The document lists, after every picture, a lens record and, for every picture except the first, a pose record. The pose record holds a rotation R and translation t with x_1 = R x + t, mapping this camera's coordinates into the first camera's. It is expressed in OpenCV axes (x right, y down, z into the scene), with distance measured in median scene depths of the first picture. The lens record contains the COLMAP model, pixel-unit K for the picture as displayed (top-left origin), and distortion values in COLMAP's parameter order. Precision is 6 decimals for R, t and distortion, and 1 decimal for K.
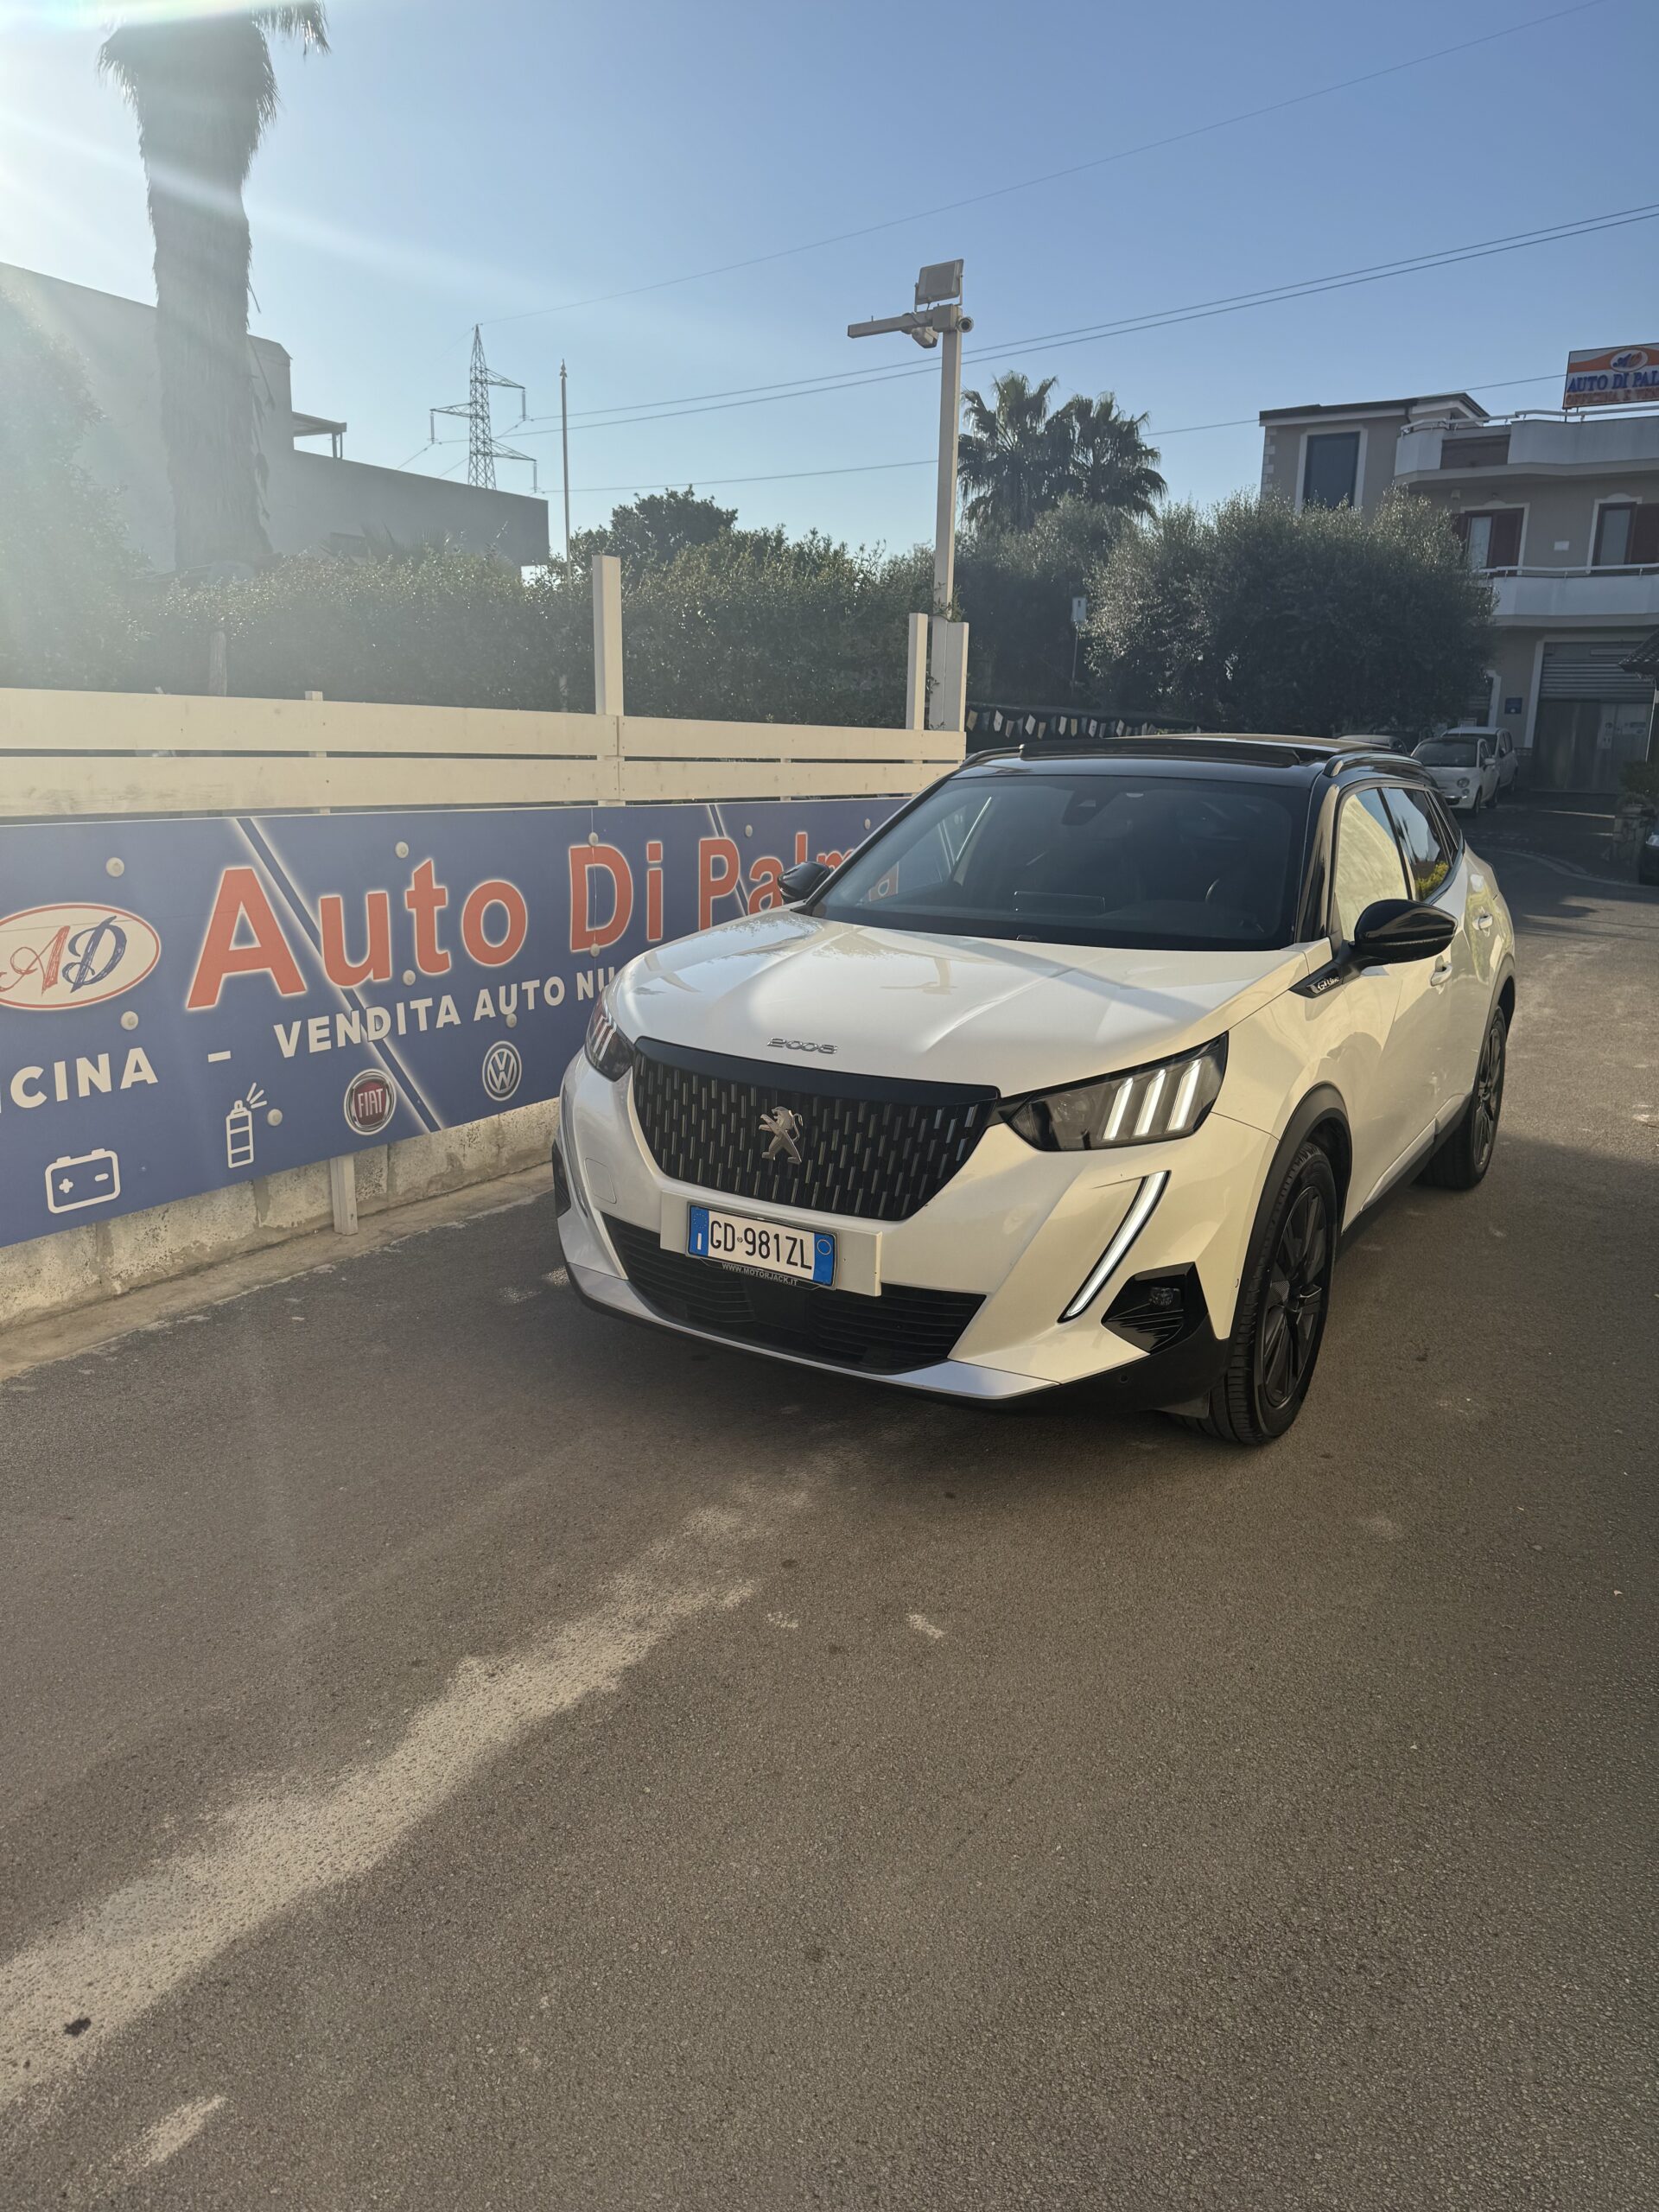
lens RADIAL K [[1555.7, 0, 833.3], [0, 1555.7, 1081.7], [0, 0, 1]] dist [0.055701, -0.067897]
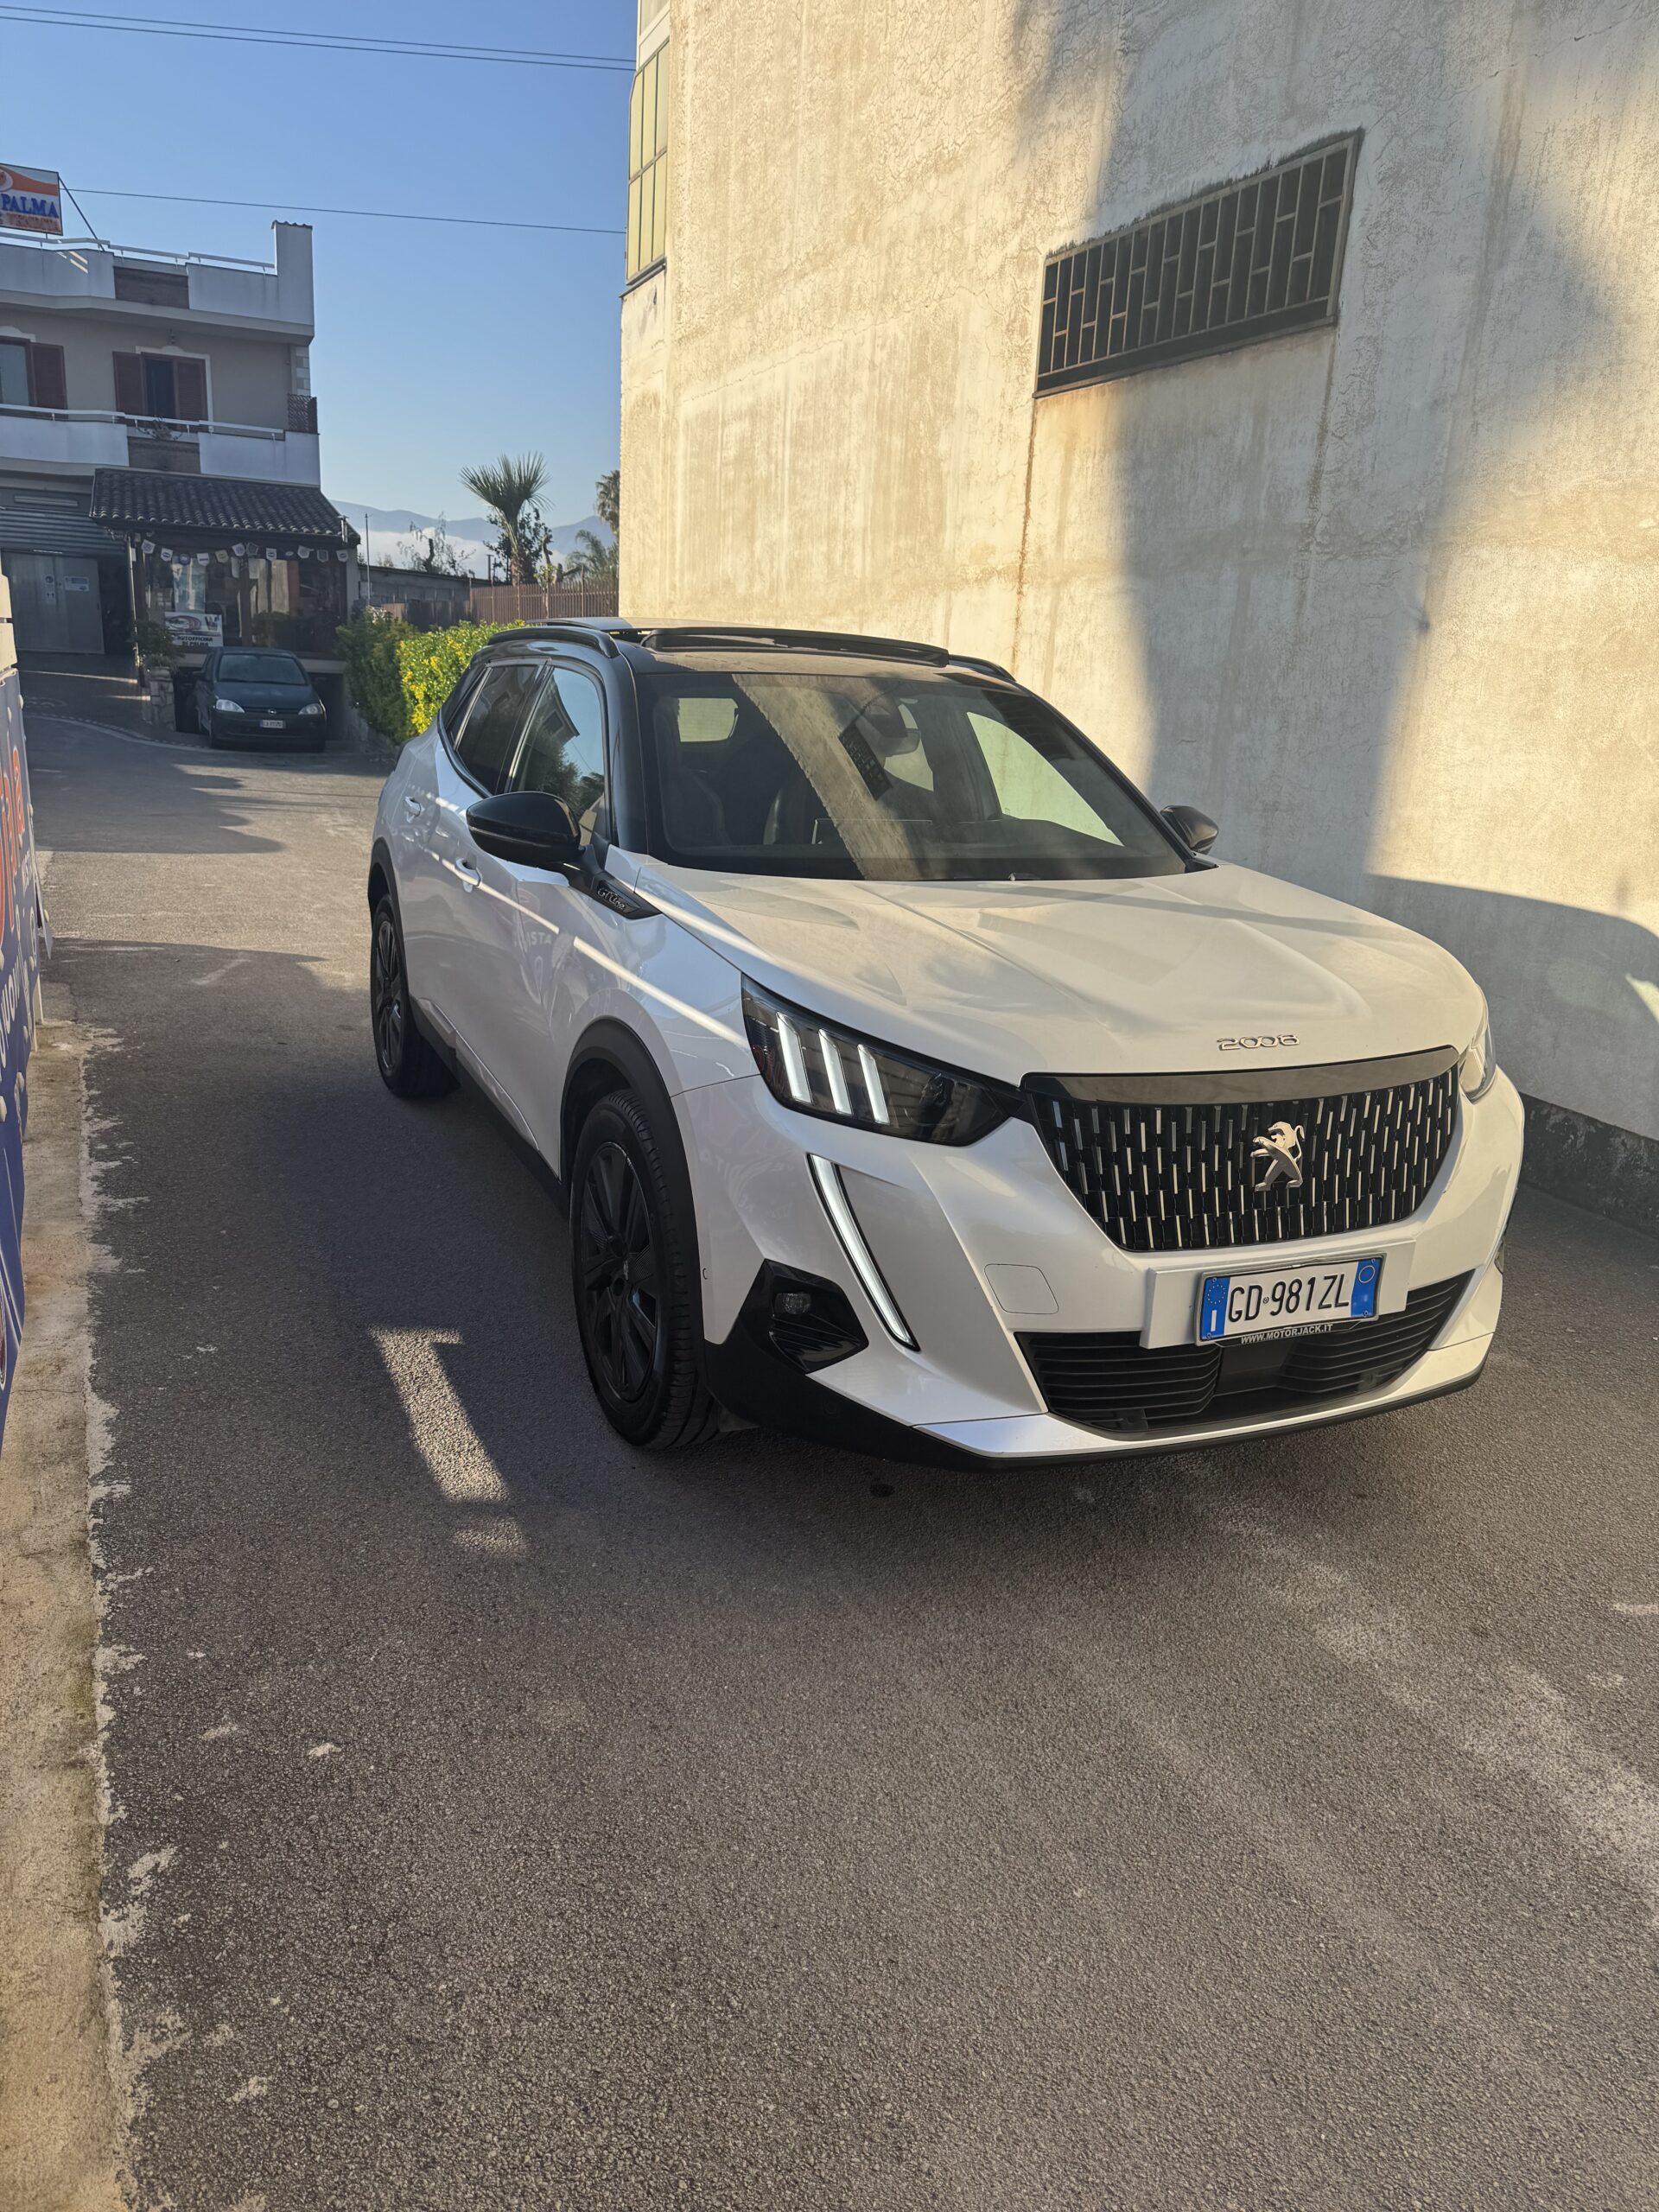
lens RADIAL K [[1555.7, 0, 833.3], [0, 1555.7, 1081.7], [0, 0, 1]] dist [0.055701, -0.067897]
pose [[0.562778, -0.202768, 0.801353, -0.538458], [0.130978, 0.979074, 0.155753, -0.107374], [-0.816165, 0.017305, 0.577559, 0.487212]]
